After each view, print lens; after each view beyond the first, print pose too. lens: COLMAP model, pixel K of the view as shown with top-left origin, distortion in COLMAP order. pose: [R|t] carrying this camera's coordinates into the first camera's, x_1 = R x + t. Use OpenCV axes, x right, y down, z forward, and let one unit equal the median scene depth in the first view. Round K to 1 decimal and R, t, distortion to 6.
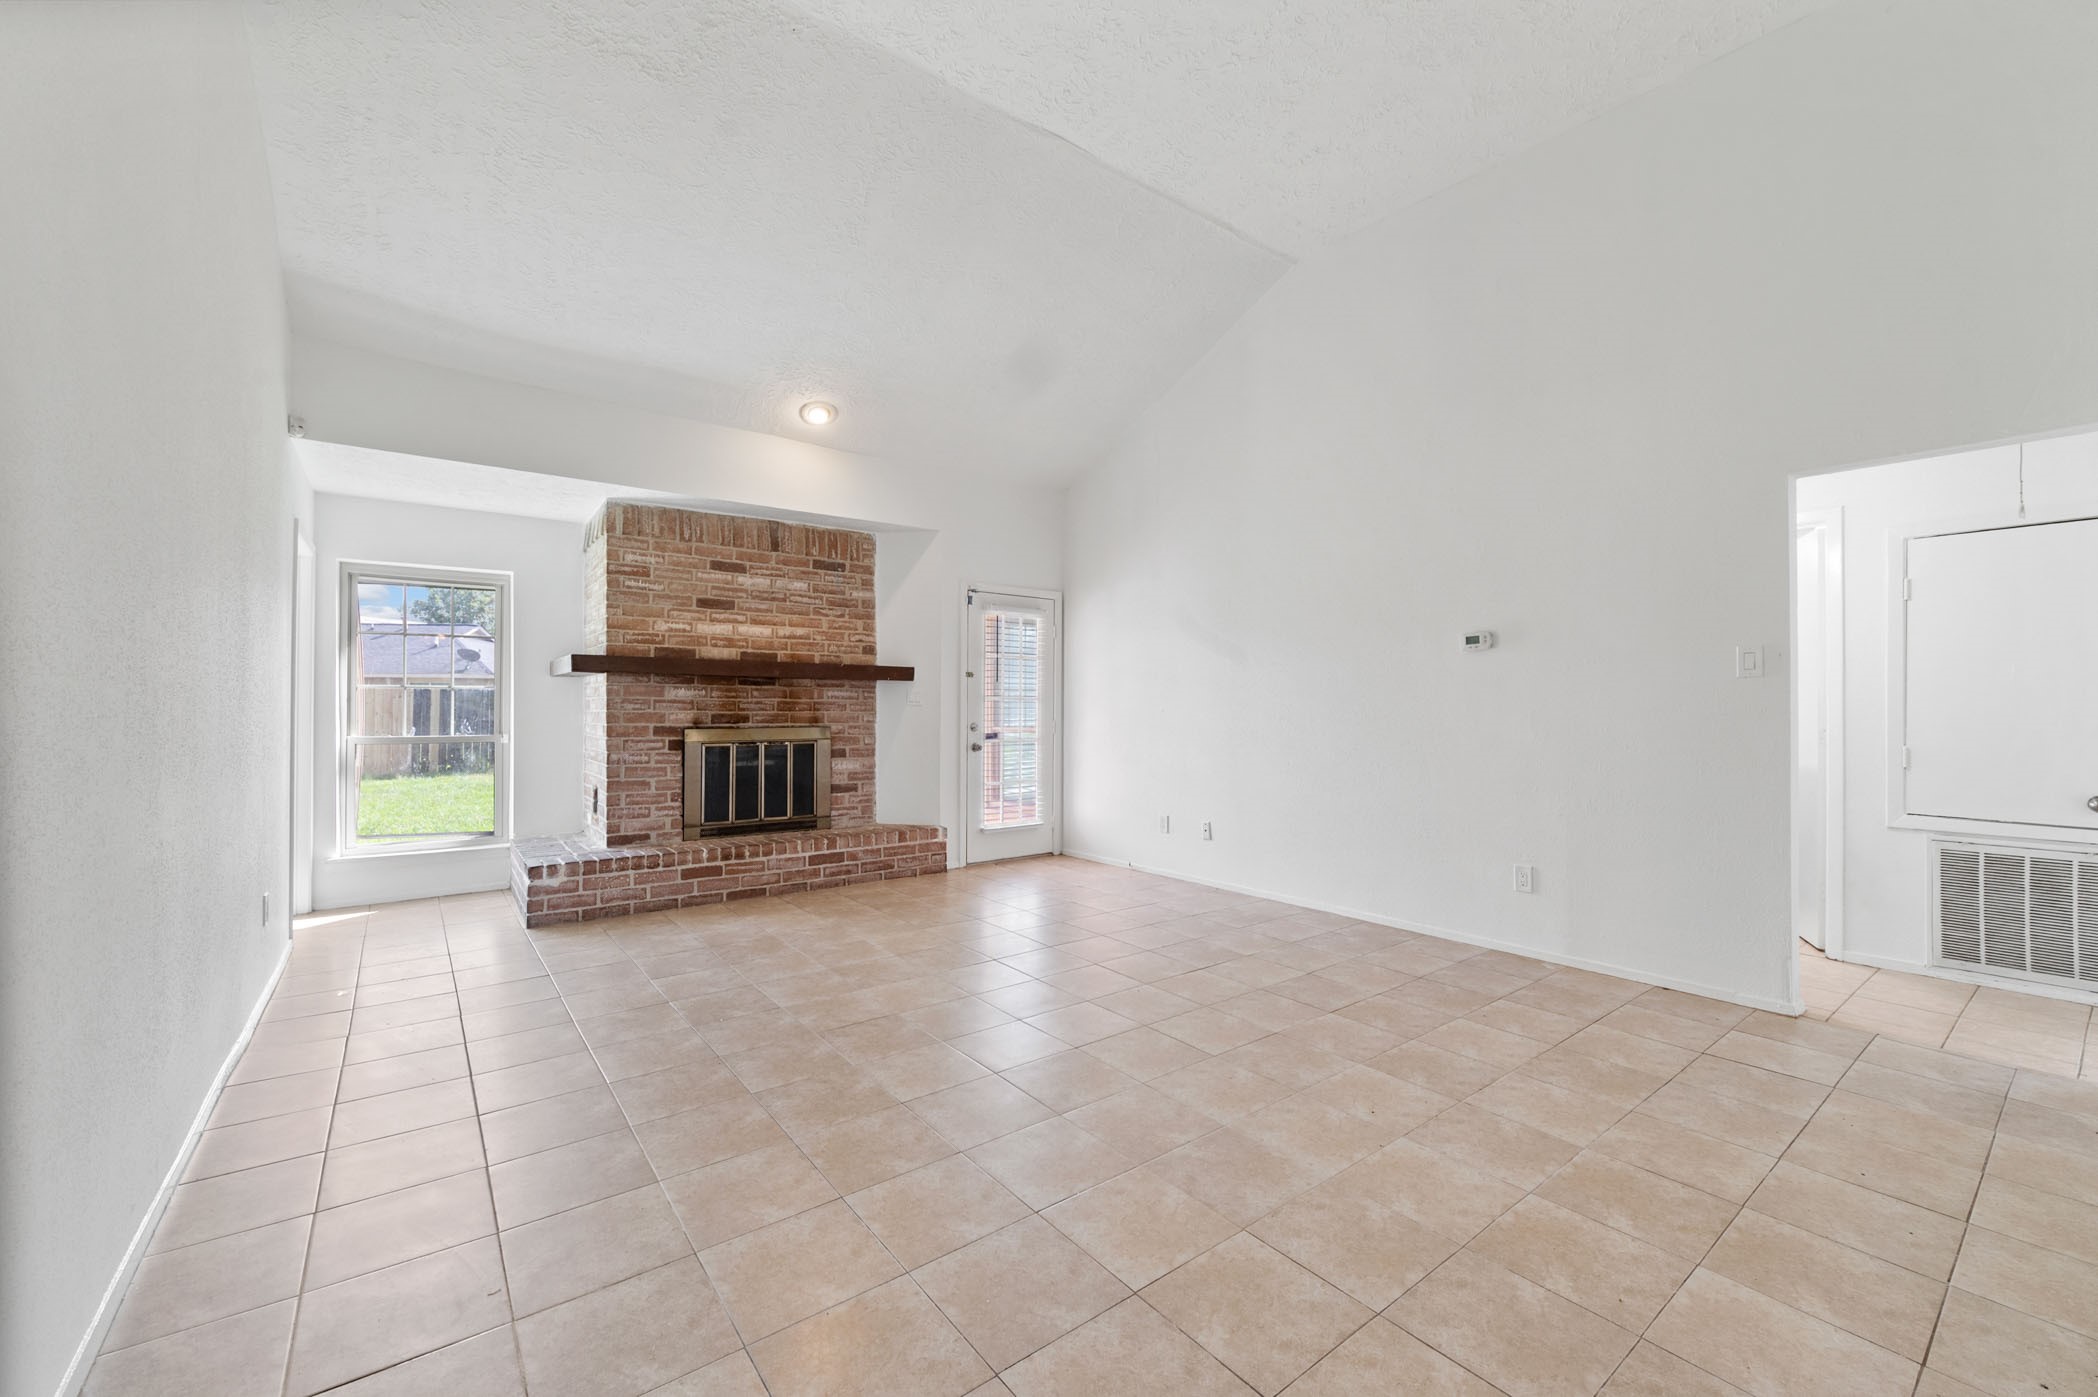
lens RADIAL K [[836.8, 0, 1049.0], [0, 836.8, 698.5], [0, 0, 1]] dist [-0.004390, -0.000403]
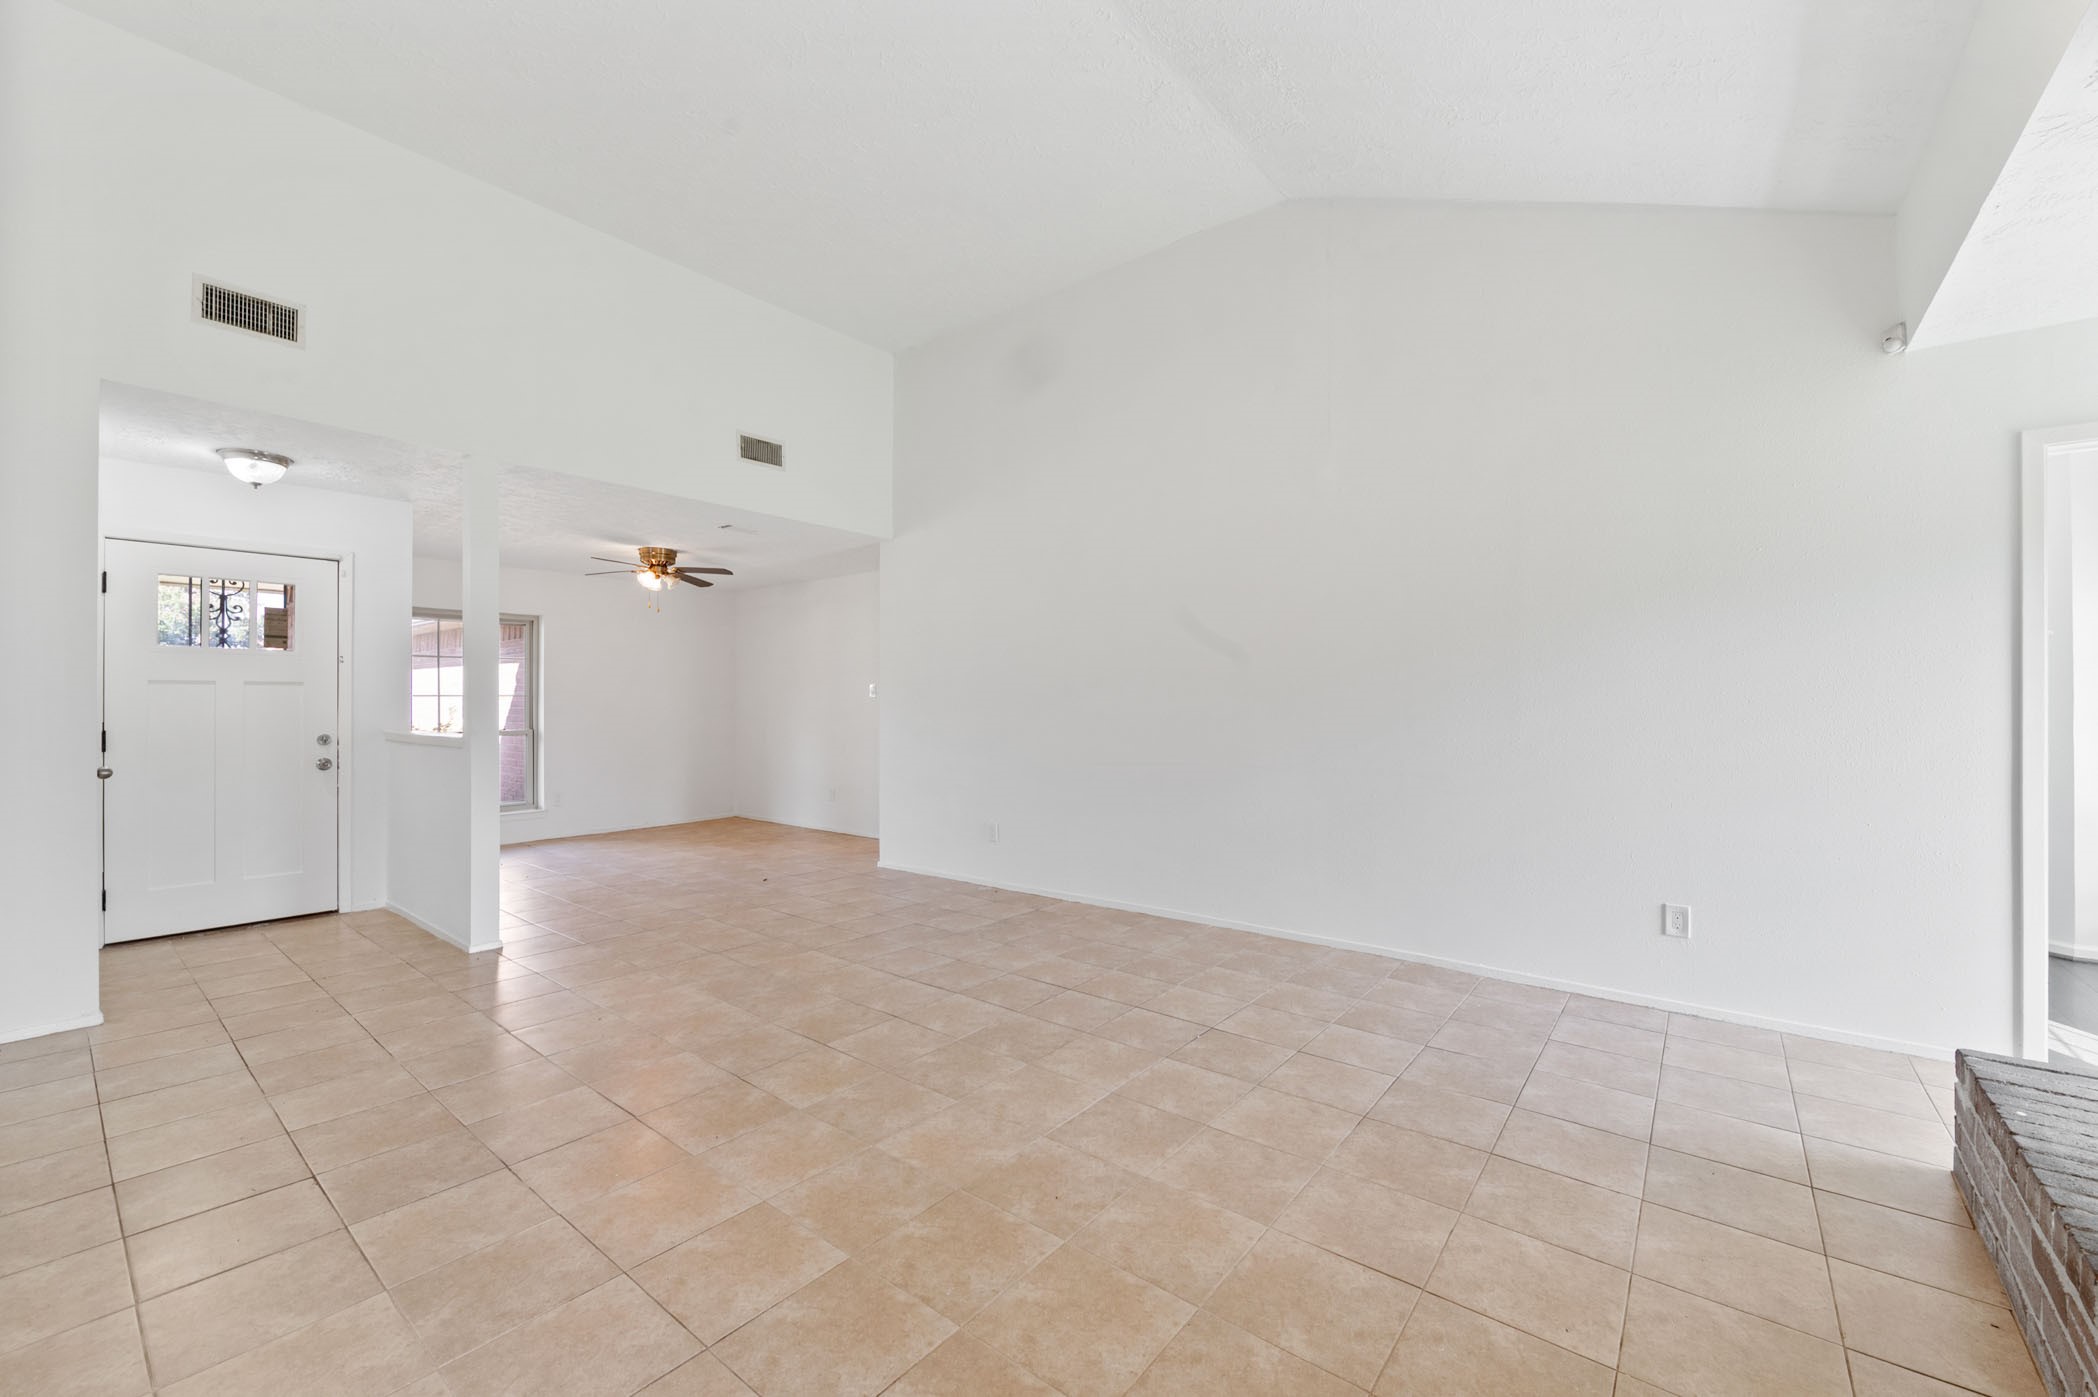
lens RADIAL K [[836.8, 0, 1049.0], [0, 836.8, 698.5], [0, 0, 1]] dist [-0.004390, -0.000403]
pose [[-0.971385, -0.003071, -0.237489, 0.005157], [0.001142, 0.999844, -0.017602, 0.005213], [0.237506, -0.017369, -0.971231, 1.098261]]
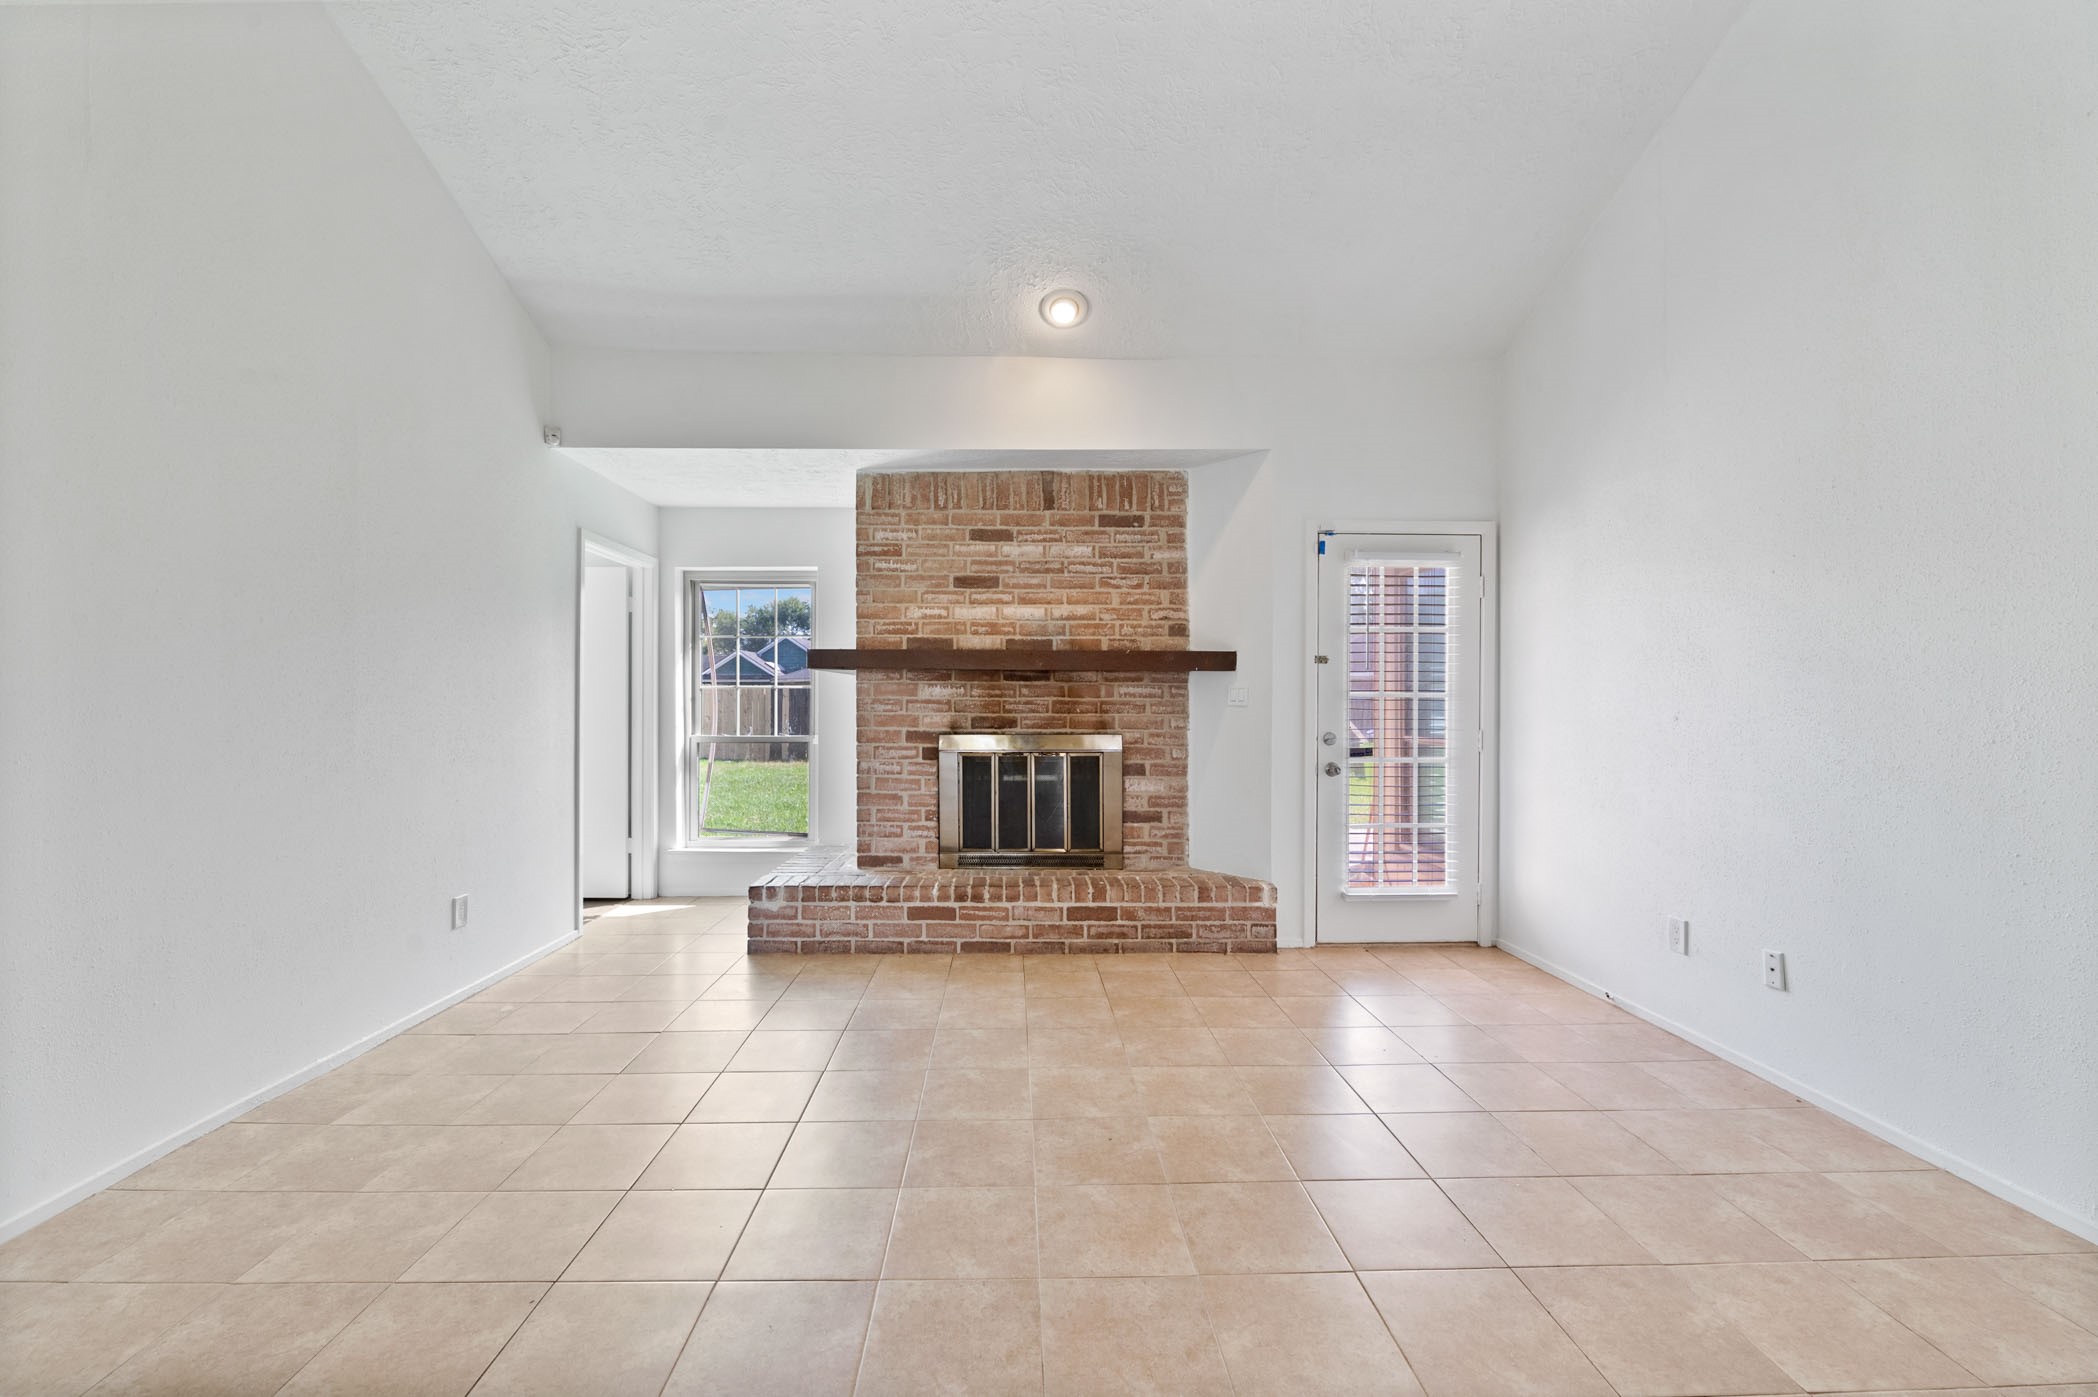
lens RADIAL K [[842.1, 0, 1029.2], [0, 842.1, 703.7], [0, 0, 1]] dist [-0.004112, -0.000631]
pose [[0.804076, -0.000188, -0.594527, 0.131753], [0.006918, 0.999935, 0.009041, -0.001351], [0.594487, -0.011383, 0.804025, 0.367316]]
